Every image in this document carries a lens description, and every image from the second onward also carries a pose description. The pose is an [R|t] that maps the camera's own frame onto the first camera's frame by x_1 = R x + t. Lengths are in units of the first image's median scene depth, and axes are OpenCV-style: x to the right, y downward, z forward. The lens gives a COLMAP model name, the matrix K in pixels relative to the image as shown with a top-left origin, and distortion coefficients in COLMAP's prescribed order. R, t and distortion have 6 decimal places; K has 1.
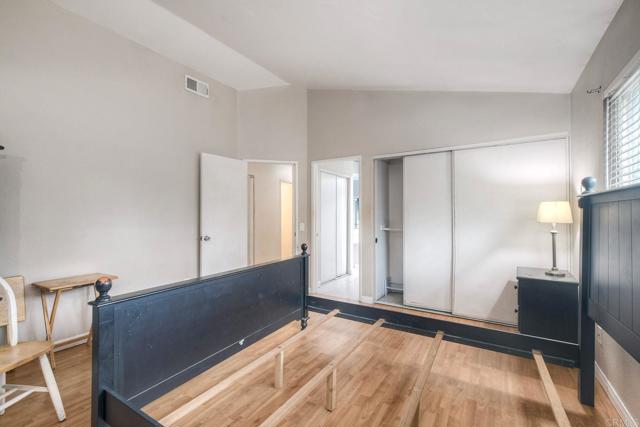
lens RADIAL K [[286.7, 0, 320.6], [0, 286.7, 214.4], [0, 0, 1]] dist [0.004045, 0.002425]
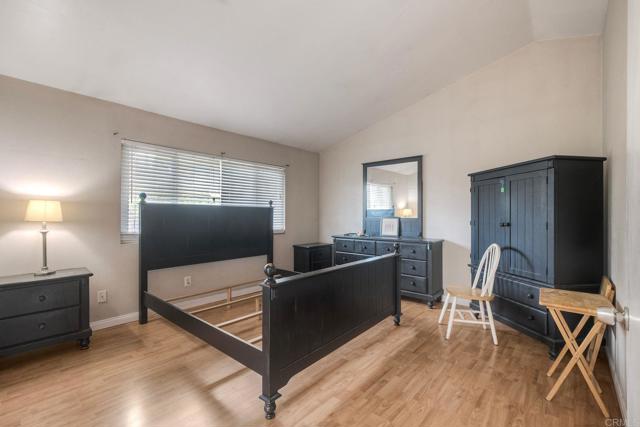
lens RADIAL K [[286.7, 0, 321.1], [0, 286.7, 215.0], [0, 0, 1]] dist [0.004045, 0.002425]
pose [[-0.984701, -0.006325, 0.174136, -0.308577], [-0.007224, 0.999964, -0.004531, 0.003416], [-0.174101, -0.005719, -0.984711, 1.834986]]
